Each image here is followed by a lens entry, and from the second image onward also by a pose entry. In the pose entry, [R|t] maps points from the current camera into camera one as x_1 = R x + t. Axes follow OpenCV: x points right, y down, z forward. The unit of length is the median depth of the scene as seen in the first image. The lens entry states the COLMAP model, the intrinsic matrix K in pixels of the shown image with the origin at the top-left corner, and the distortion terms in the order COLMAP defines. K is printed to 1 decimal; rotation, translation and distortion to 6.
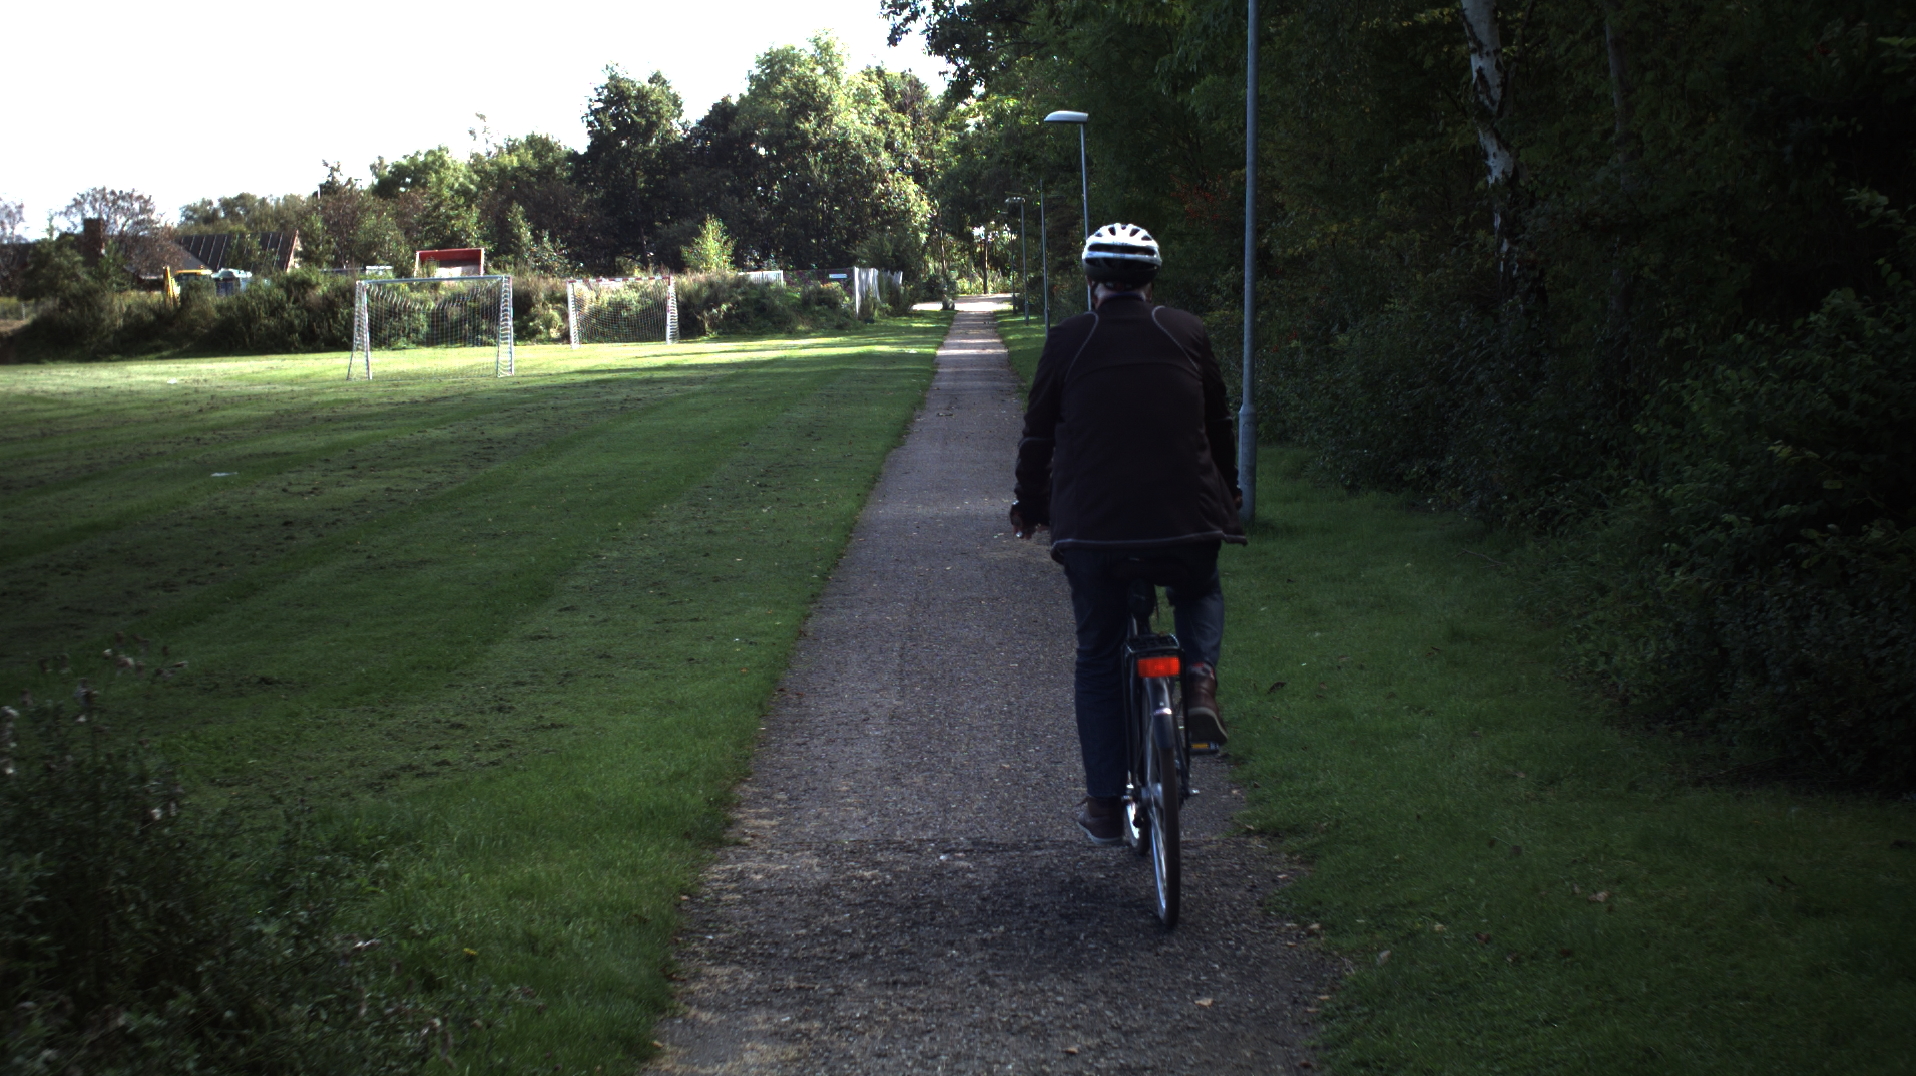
lens RADIAL K [[1804.7, 0, 958.0], [0, 1804.7, 538.0], [0, 0, 1]] dist [-0.086569, -0.013535]
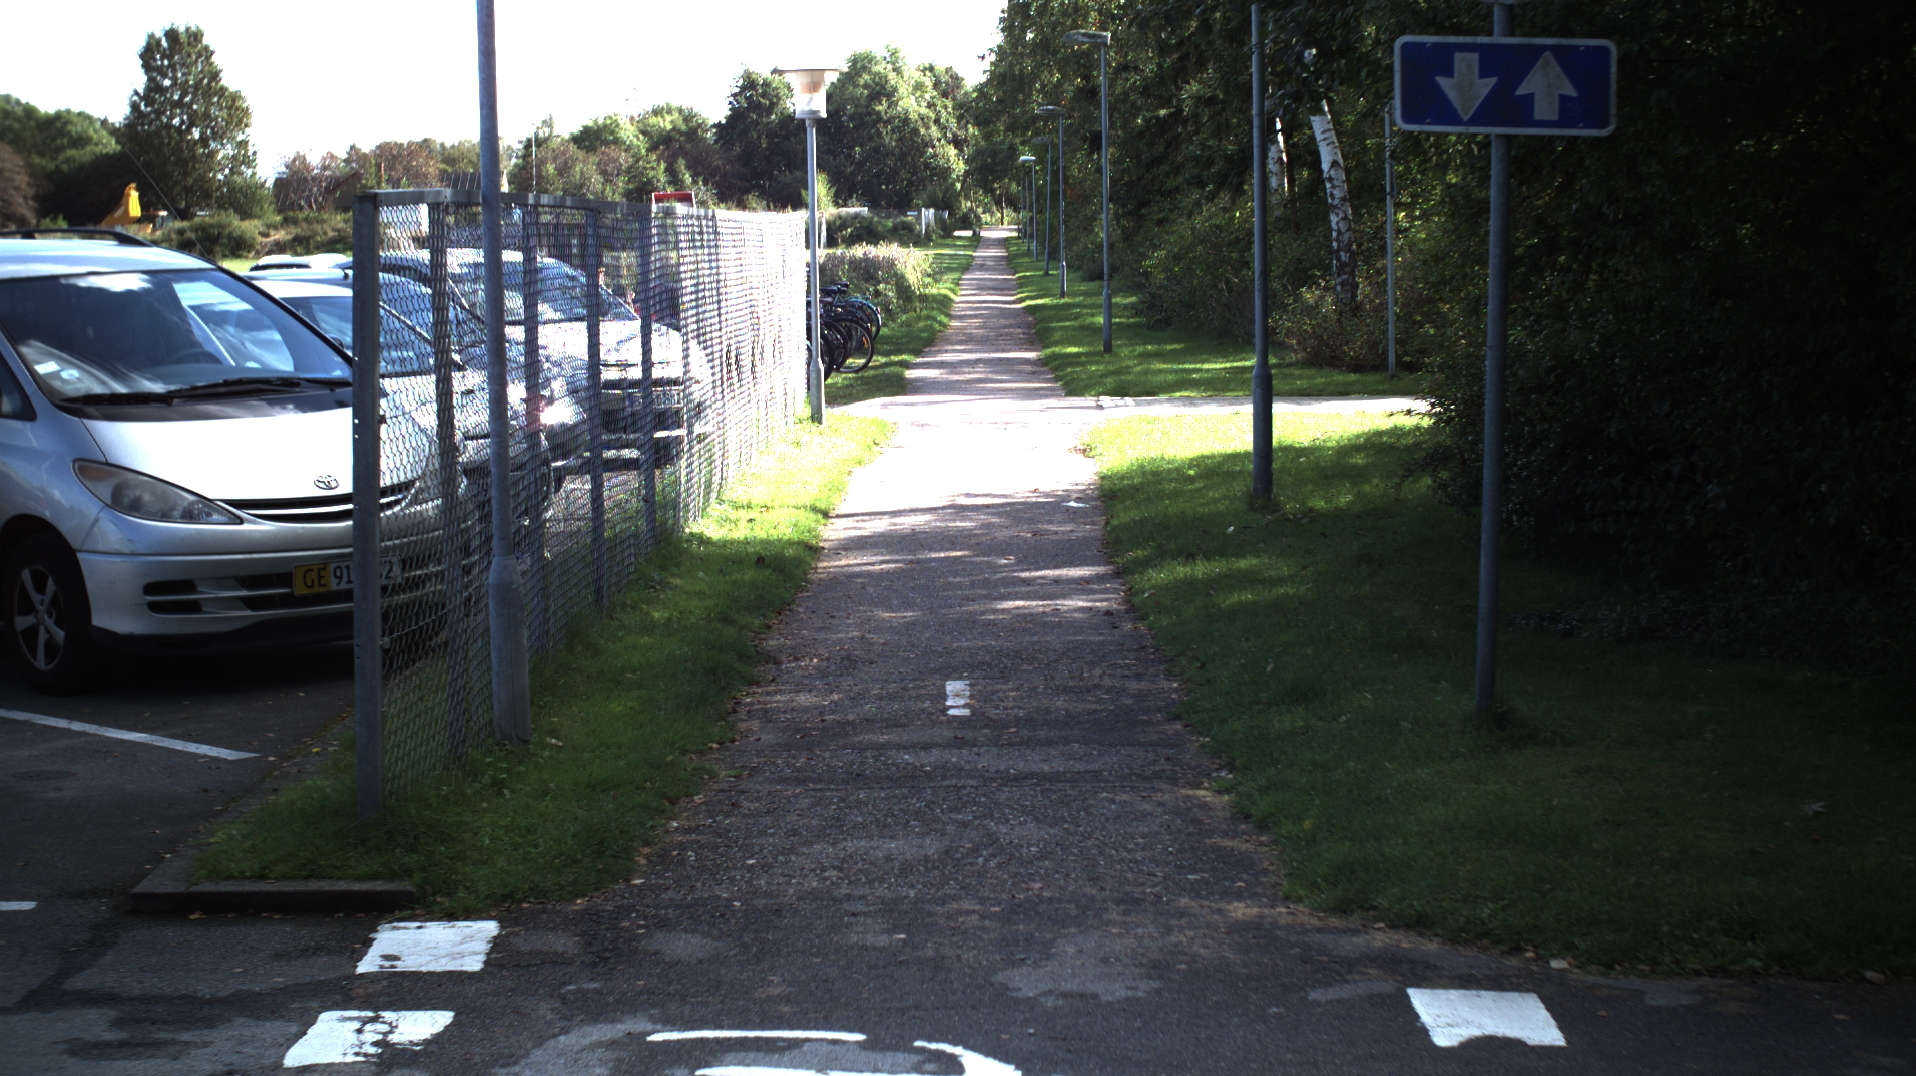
lens RADIAL K [[1797.1, 0, 994.4], [0, 1797.1, 532.7], [0, 0, 1]] dist [-0.104491, 0.018899]
pose [[0.999825, 0.015500, 0.010496, -0.001849], [-0.015861, 0.999255, 0.035170, 0.062926], [-0.009943, -0.035331, 0.999326, -0.463656]]
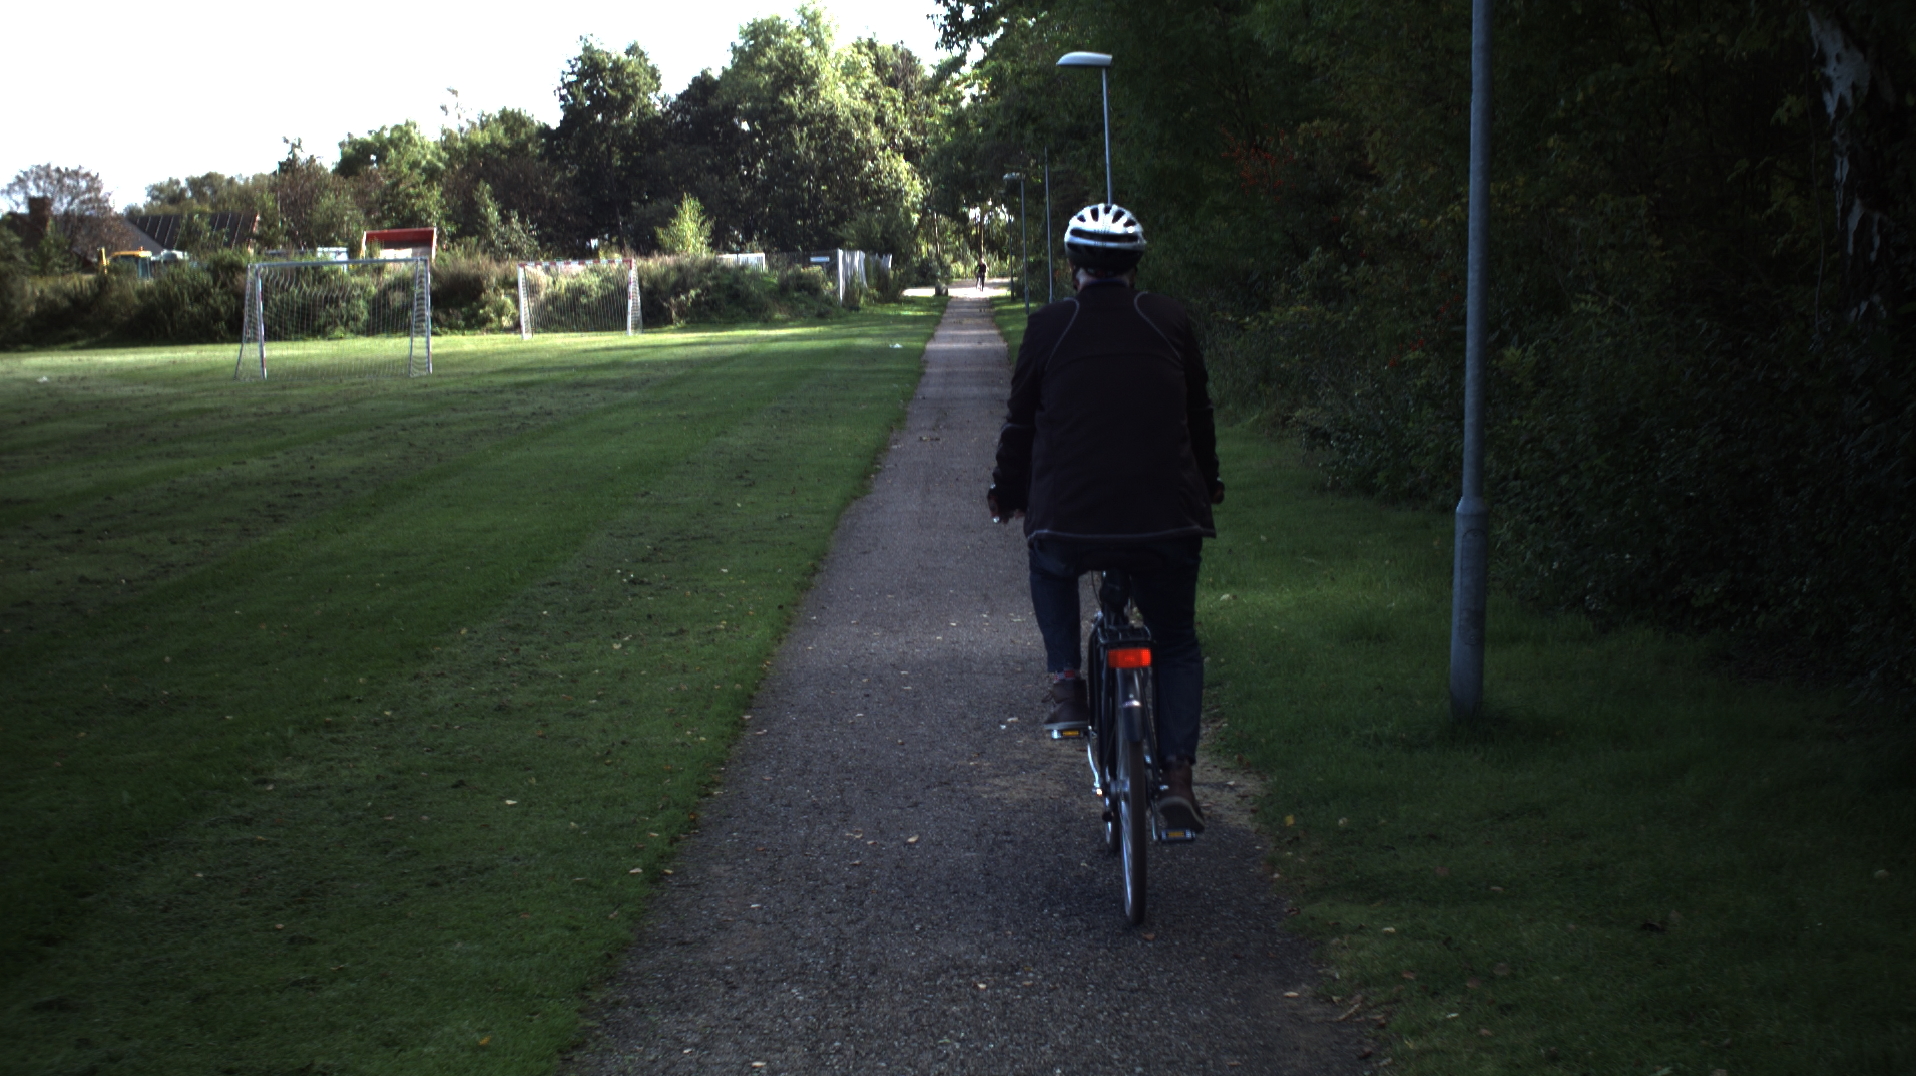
lens RADIAL K [[1801.0, 0, 958.0], [0, 1801.0, 538.0], [0, 0, 1]] dist [-0.091351, 0.003301]
pose [[0.999993, 0.002304, 0.002962, 0.000663], [-0.002331, 0.999957, 0.009031, -0.008312], [-0.002941, -0.009038, 0.999955, 0.058311]]
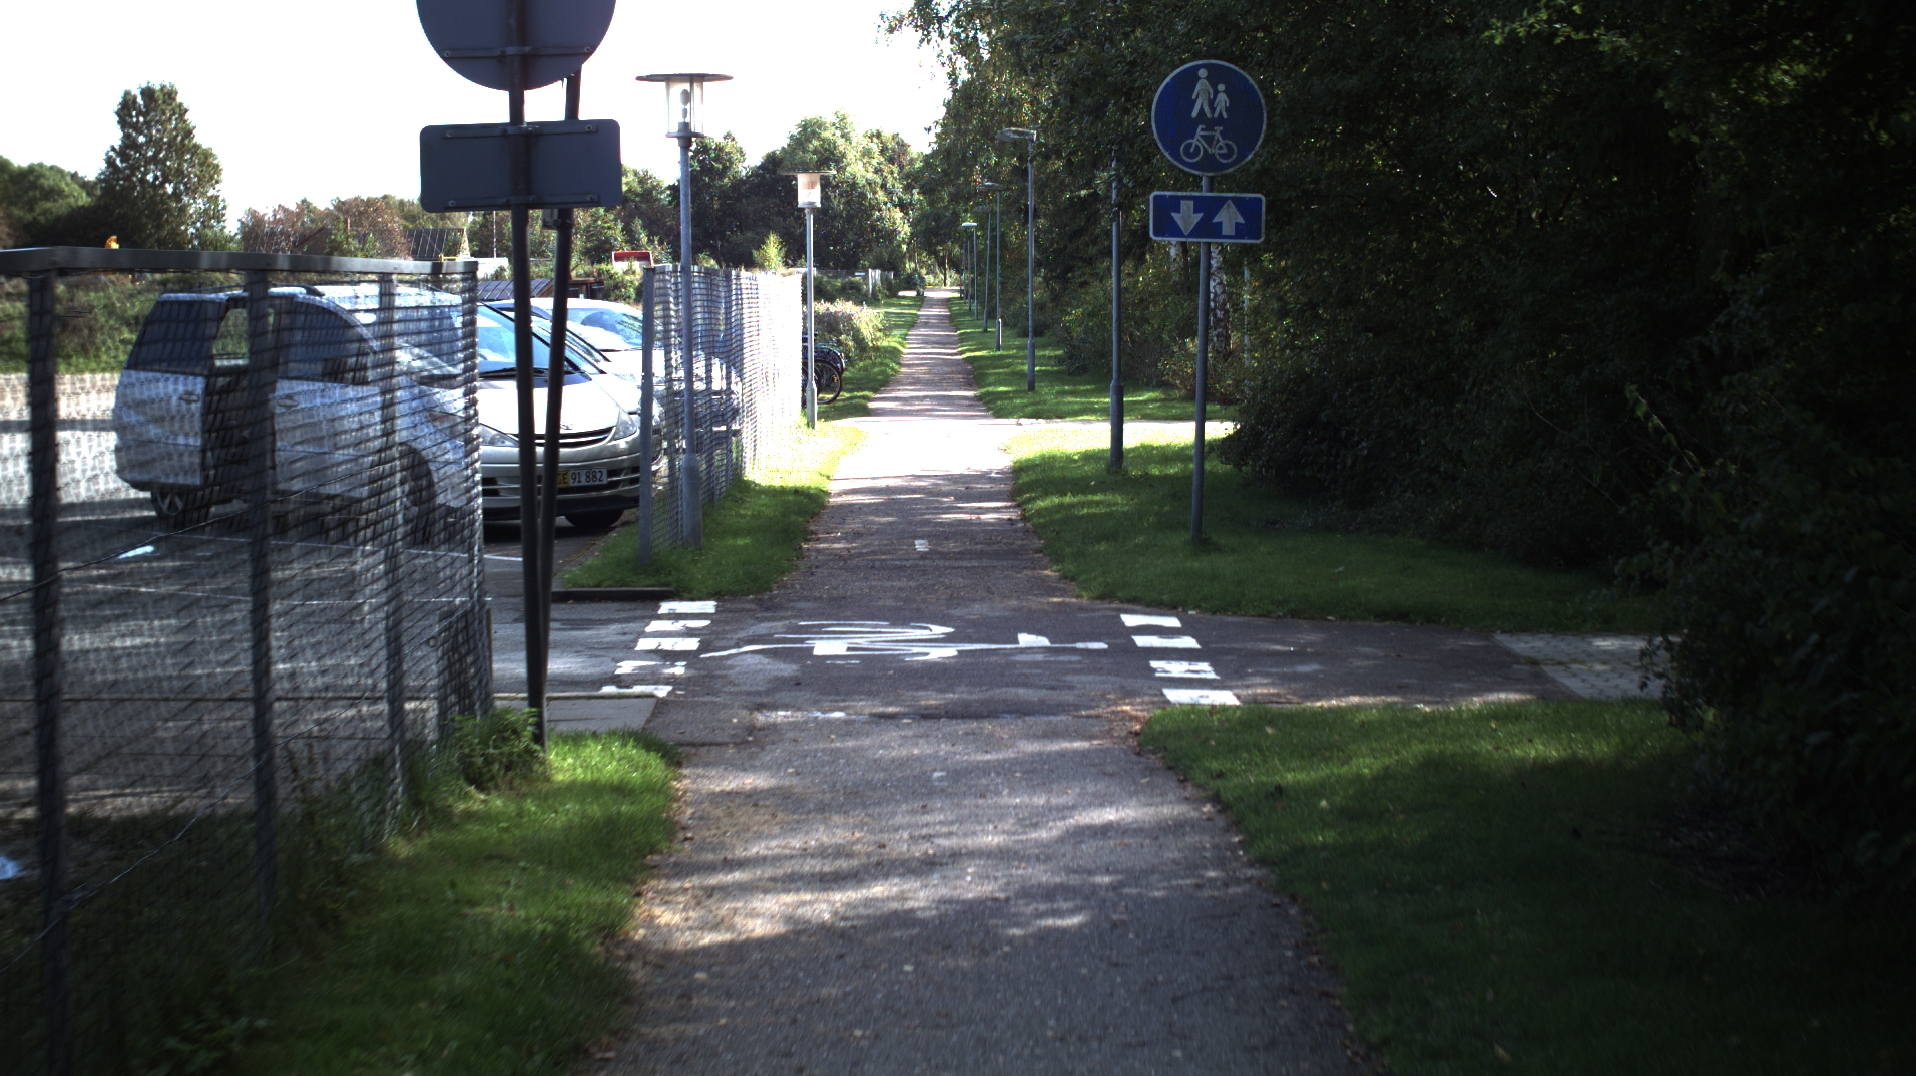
lens RADIAL K [[1798.4, 0, 958.0], [0, 1798.4, 538.0], [0, 0, 1]] dist [-0.098910, -0.003434]
pose [[0.999424, 0.024962, 0.022978, -0.002812], [-0.025071, 0.999676, 0.004468, 0.070643], [-0.022860, -0.005041, 0.999726, -0.520974]]
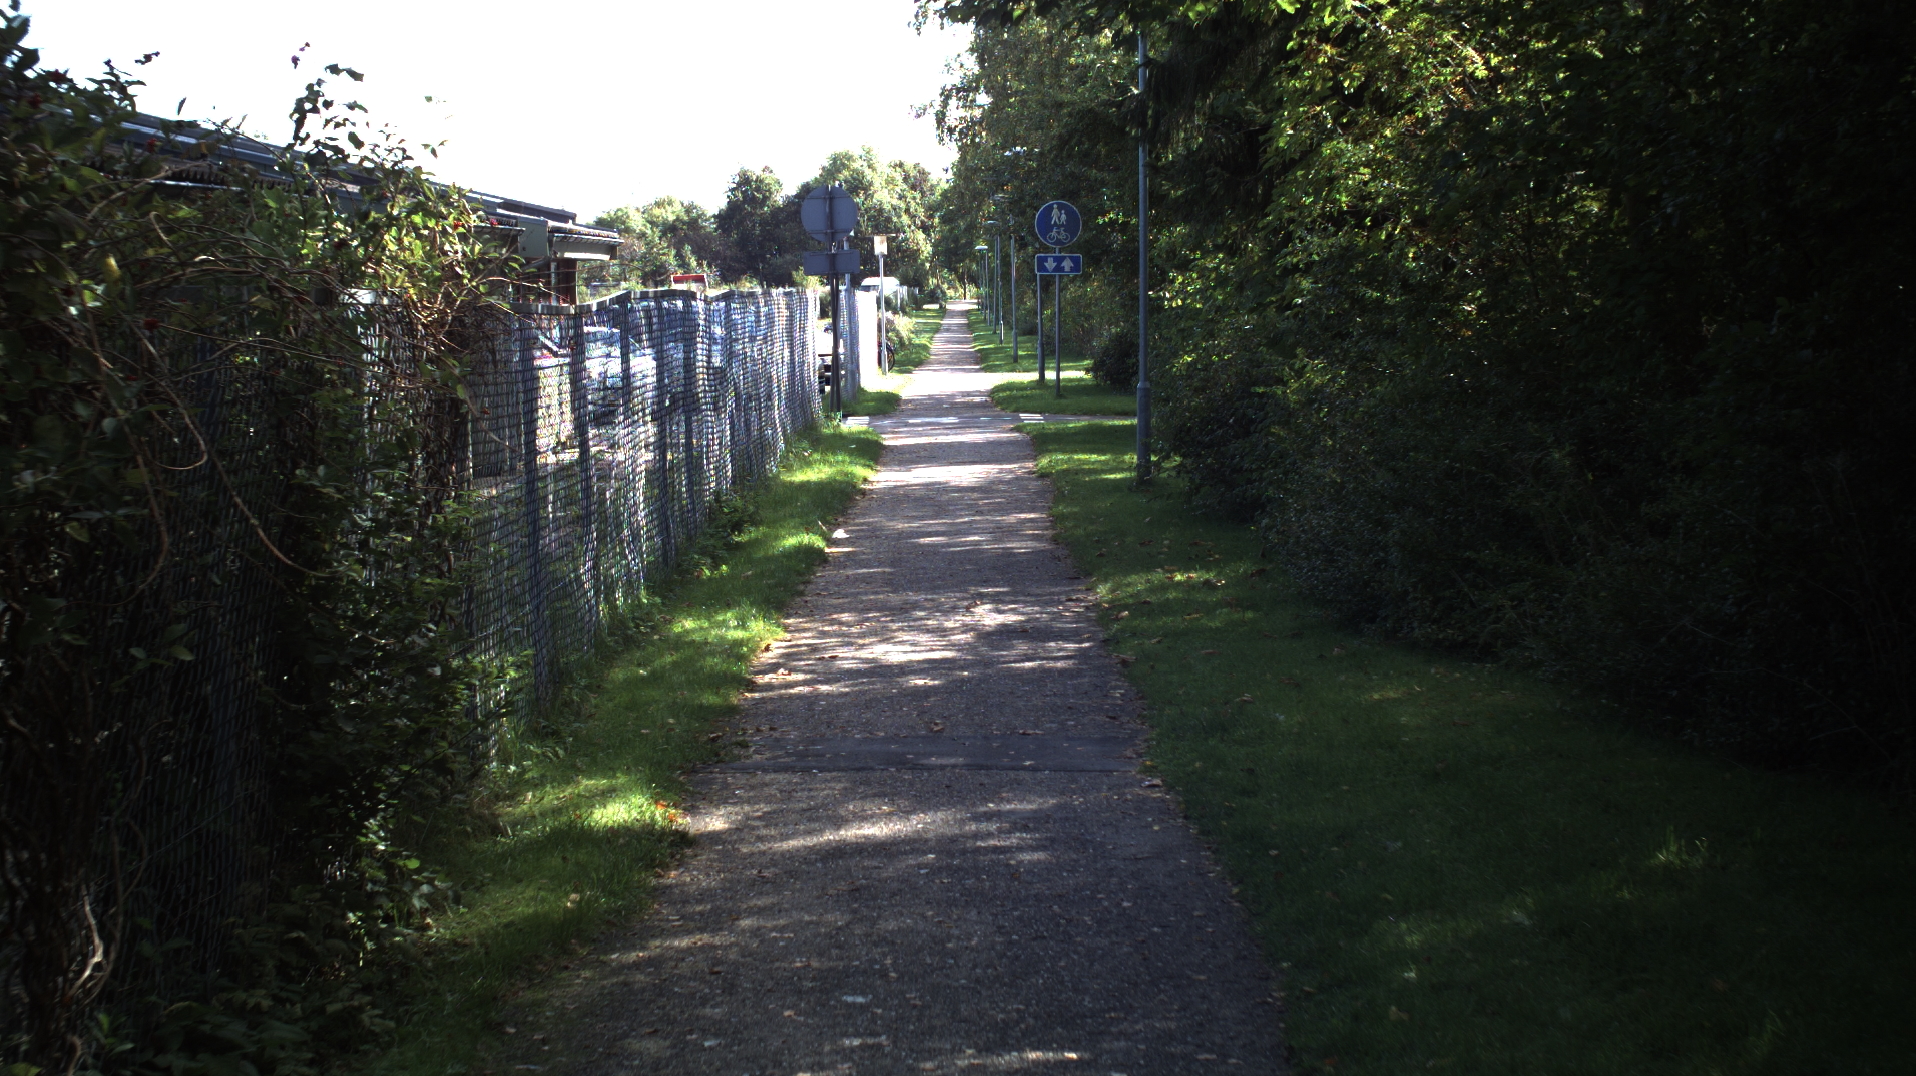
lens RADIAL K [[1801.4, 0, 975.5], [0, 1801.4, 540.3], [0, 0, 1]] dist [-0.091933, -0.003202]
pose [[0.999846, 0.002363, 0.017406, -0.002775], [-0.002328, 0.999995, -0.002050, 0.095239], [-0.017410, 0.002009, 0.999846, -0.695744]]
